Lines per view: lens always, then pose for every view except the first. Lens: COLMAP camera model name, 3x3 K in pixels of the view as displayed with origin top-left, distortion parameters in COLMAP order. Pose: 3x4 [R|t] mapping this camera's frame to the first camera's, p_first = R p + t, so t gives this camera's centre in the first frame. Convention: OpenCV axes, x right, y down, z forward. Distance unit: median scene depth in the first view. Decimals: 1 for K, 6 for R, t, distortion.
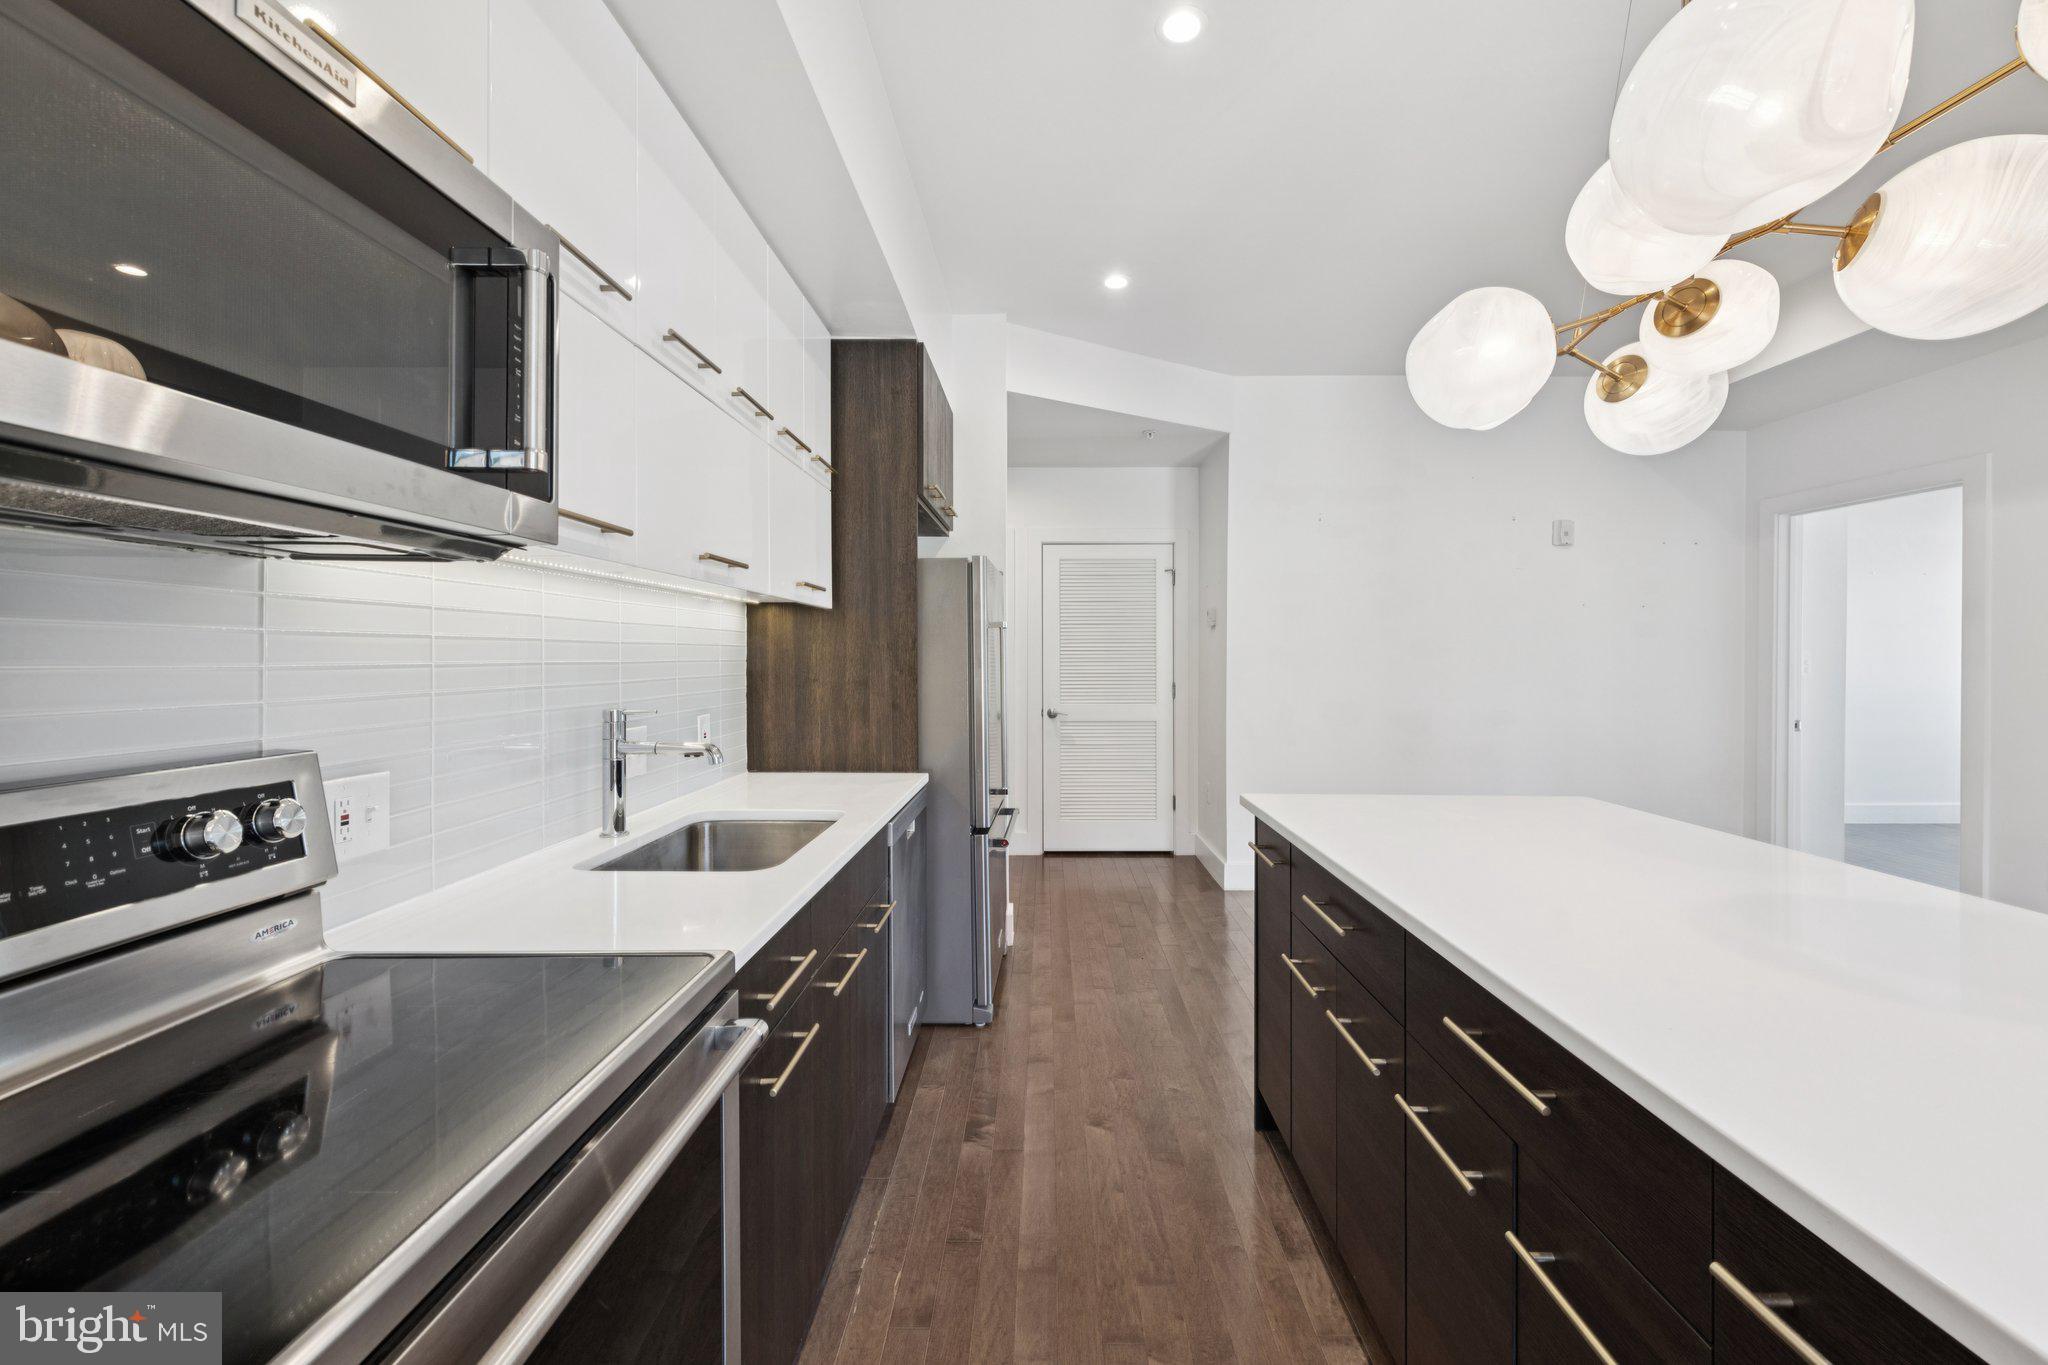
lens RADIAL K [[805.8, 0, 1040.6], [0, 805.8, 663.3], [0, 0, 1]] dist [0.001856, -0.000590]
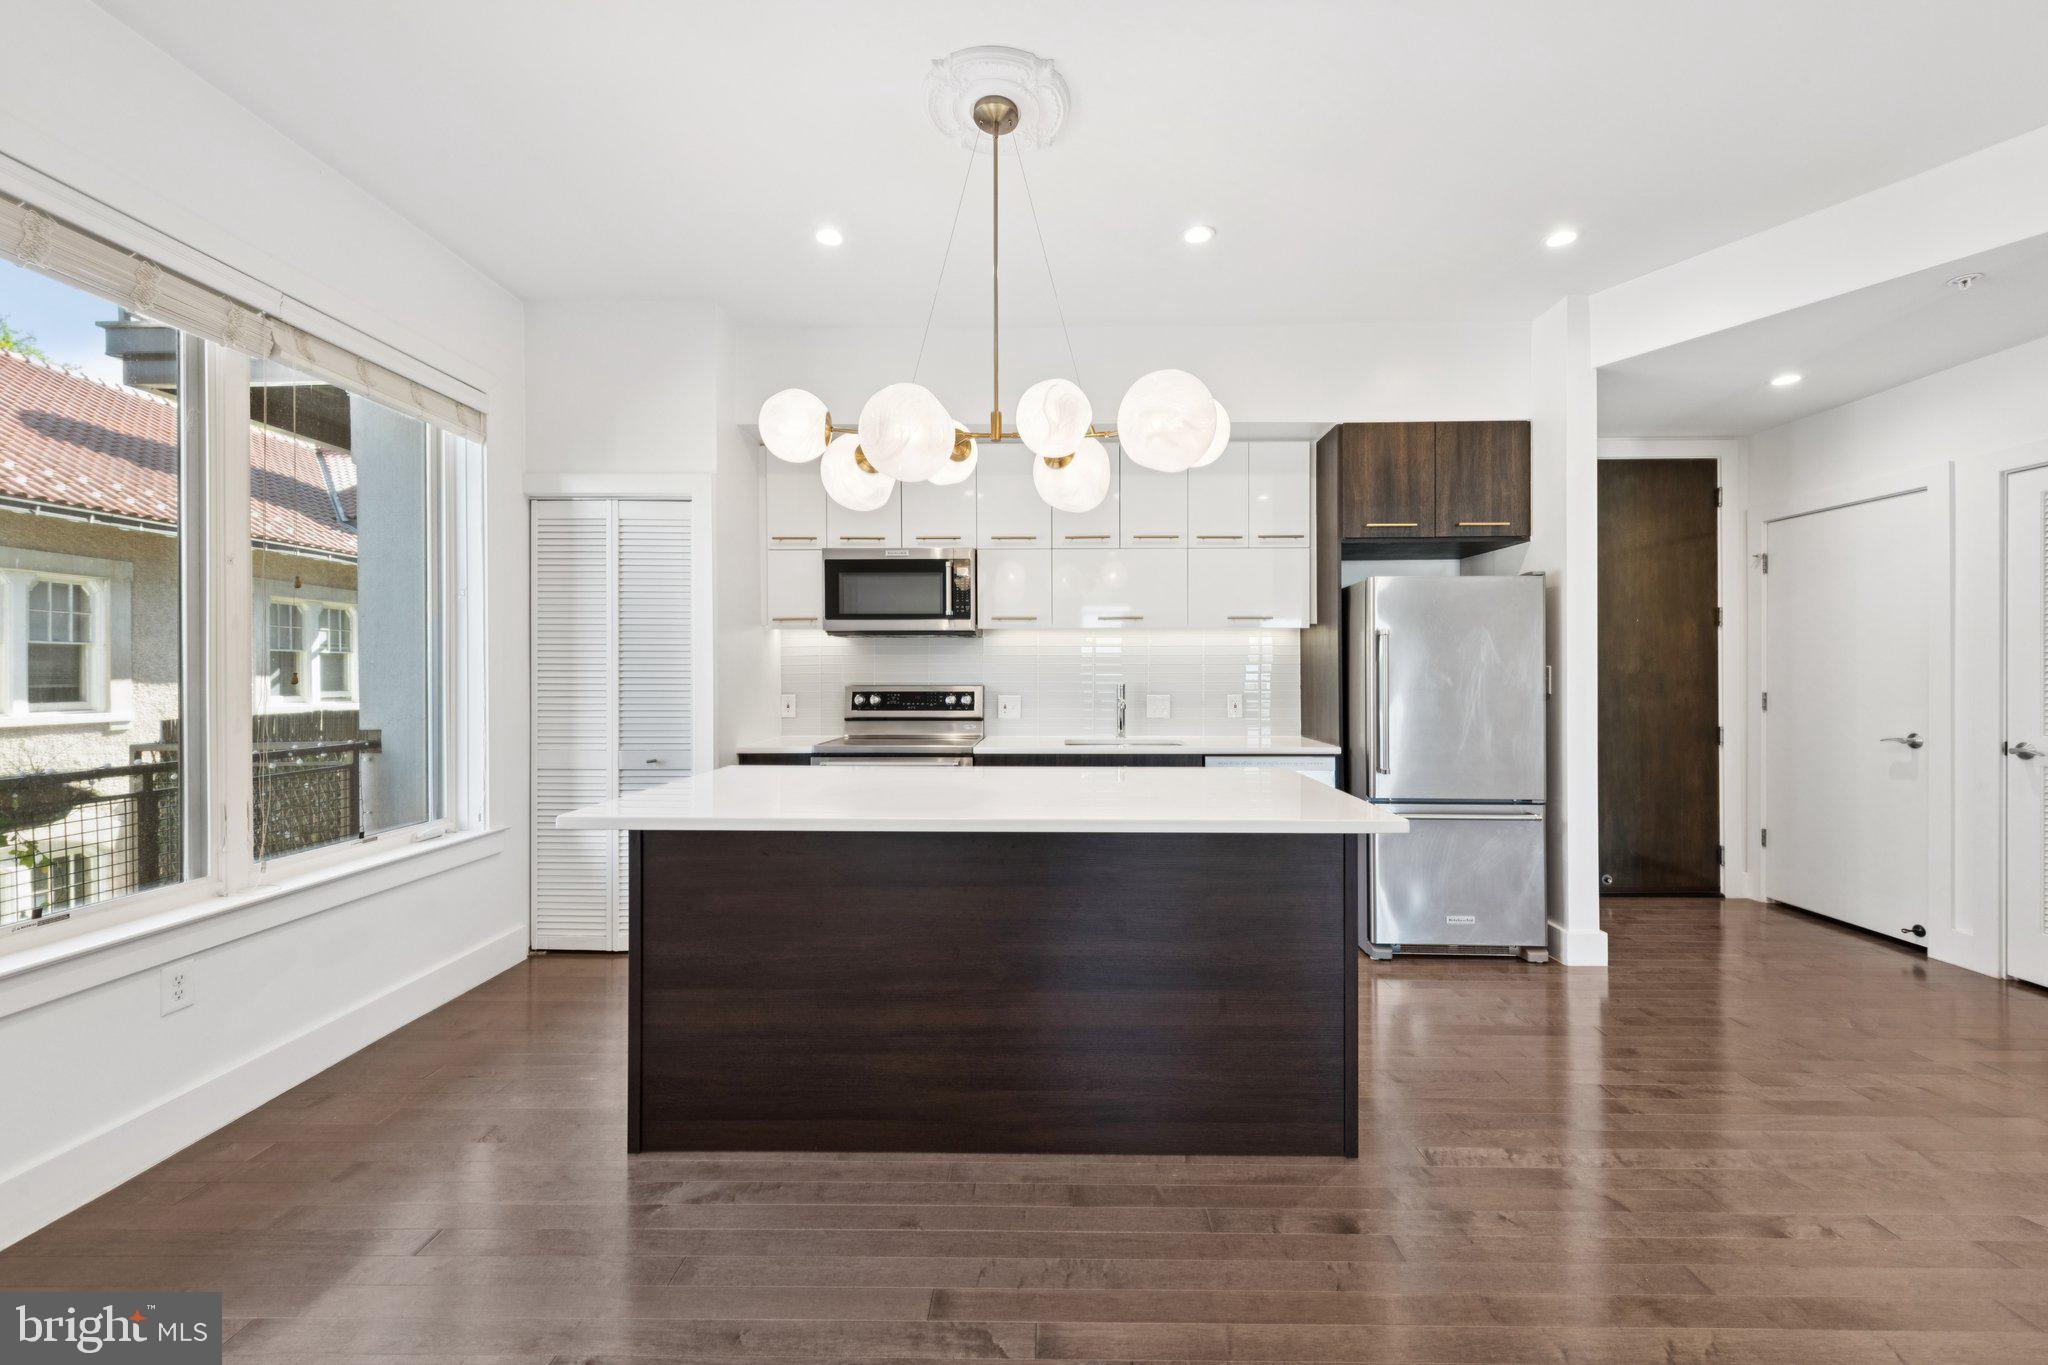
lens RADIAL K [[805.8, 0, 1038.1], [0, 805.8, 674.1], [0, 0, 1]] dist [0.001856, -0.000590]
pose [[-0.019597, 0.001144, -0.999807, 0.631534], [-0.006499, 0.999978, 0.001271, 0.008527], [0.999787, 0.006522, -0.019589, 0.275780]]
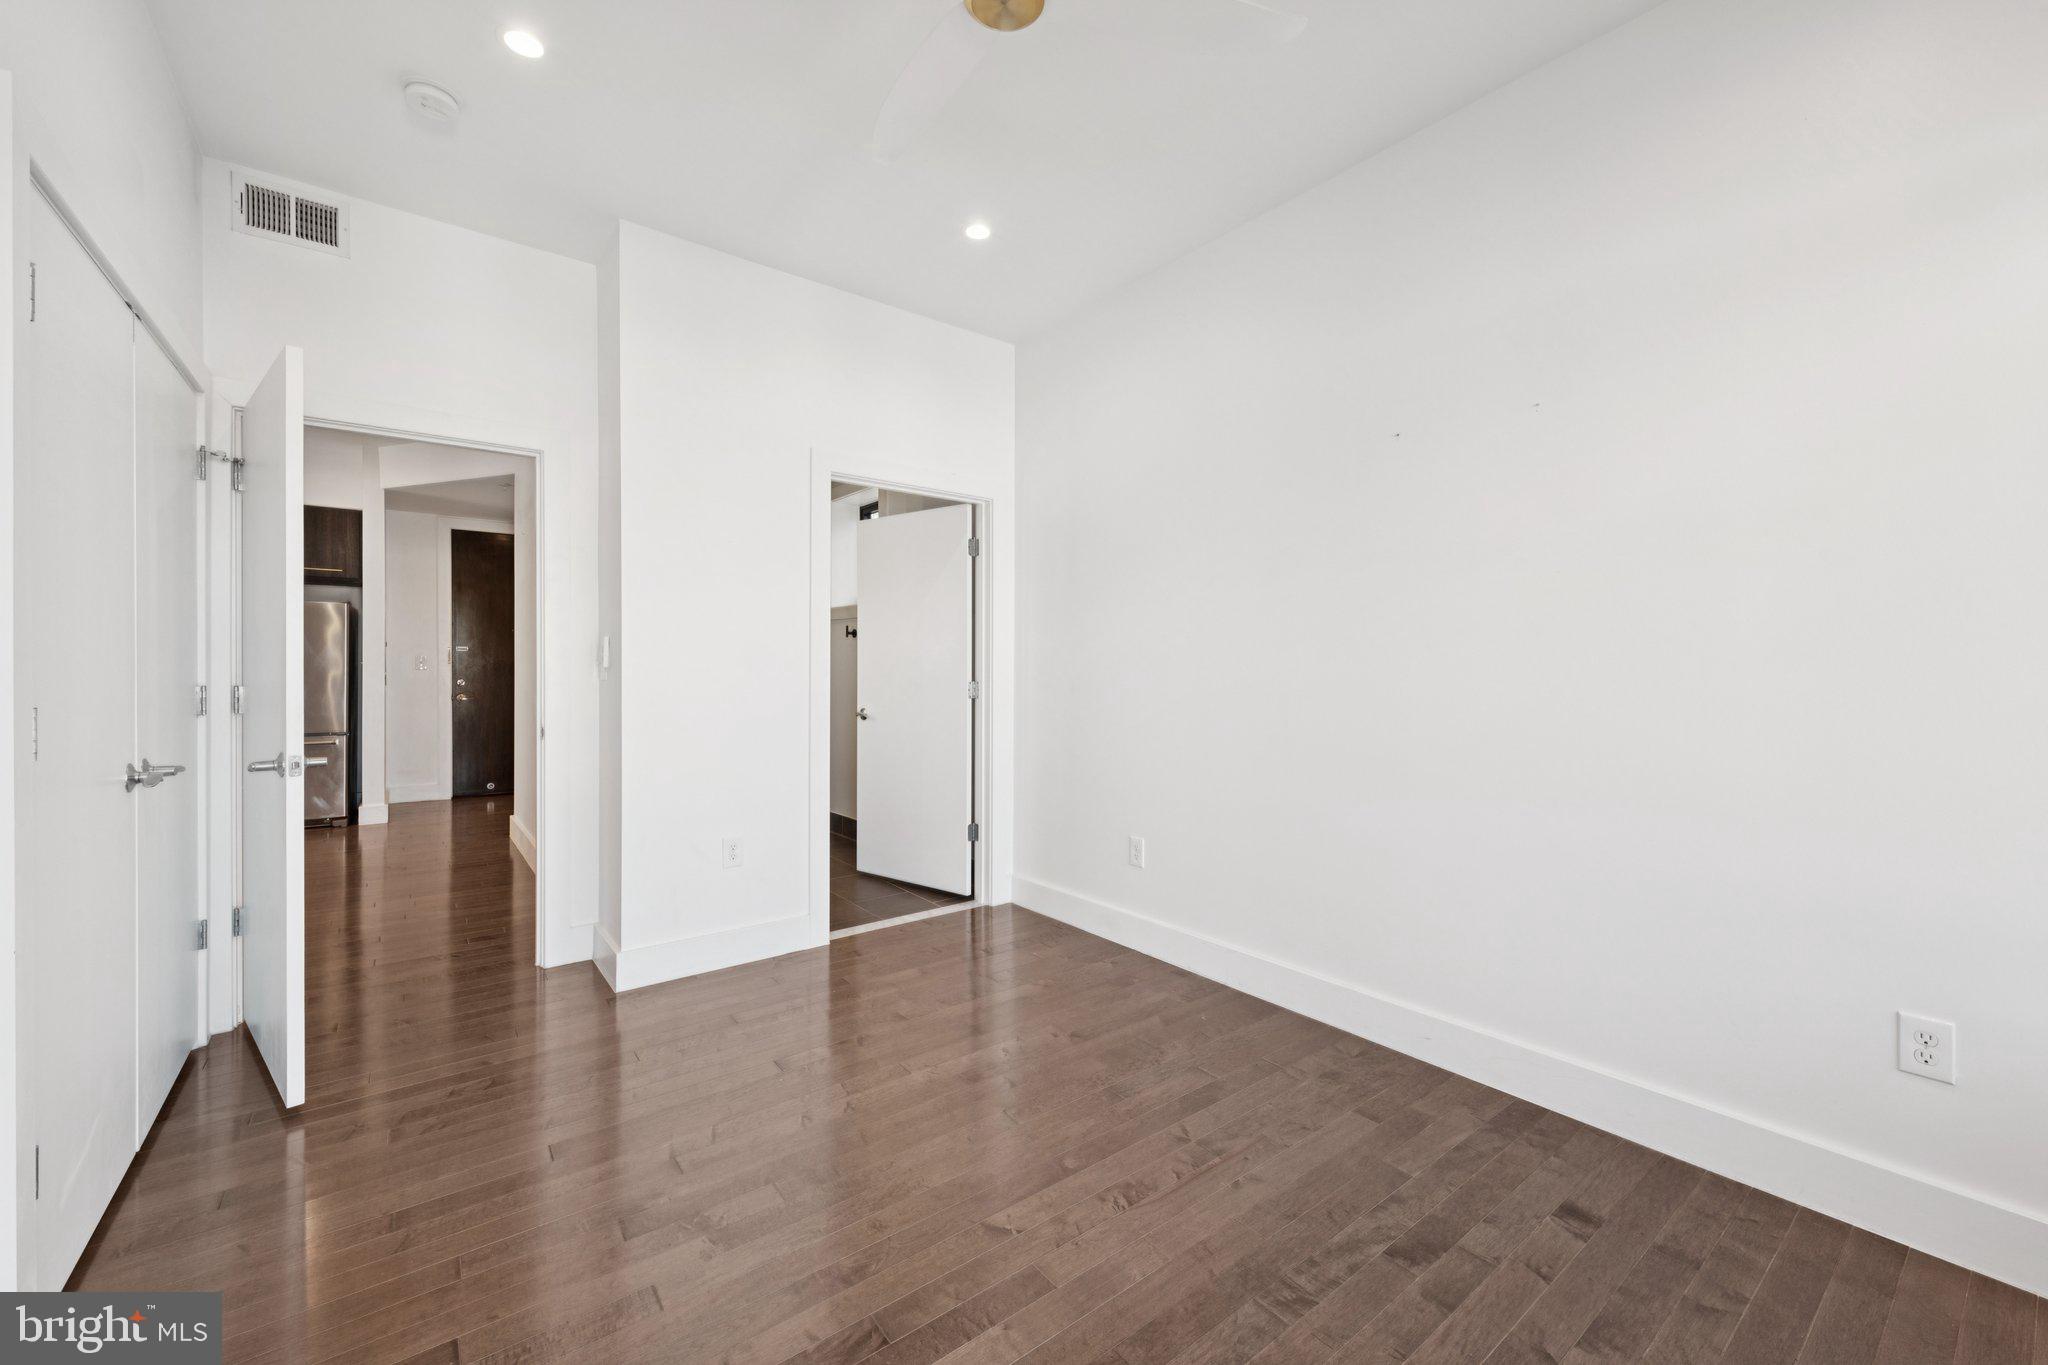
lens RADIAL K [[805.8, 0, 1040.4], [0, 805.8, 671.5], [0, 0, 1]] dist [0.001856, -0.000590]
pose [[0.611450, 0.006526, -0.791256, 1.465724], [-0.013498, 0.999907, -0.002184, 0.012449], [0.791168, 0.012016, 0.611481, 0.750431]]
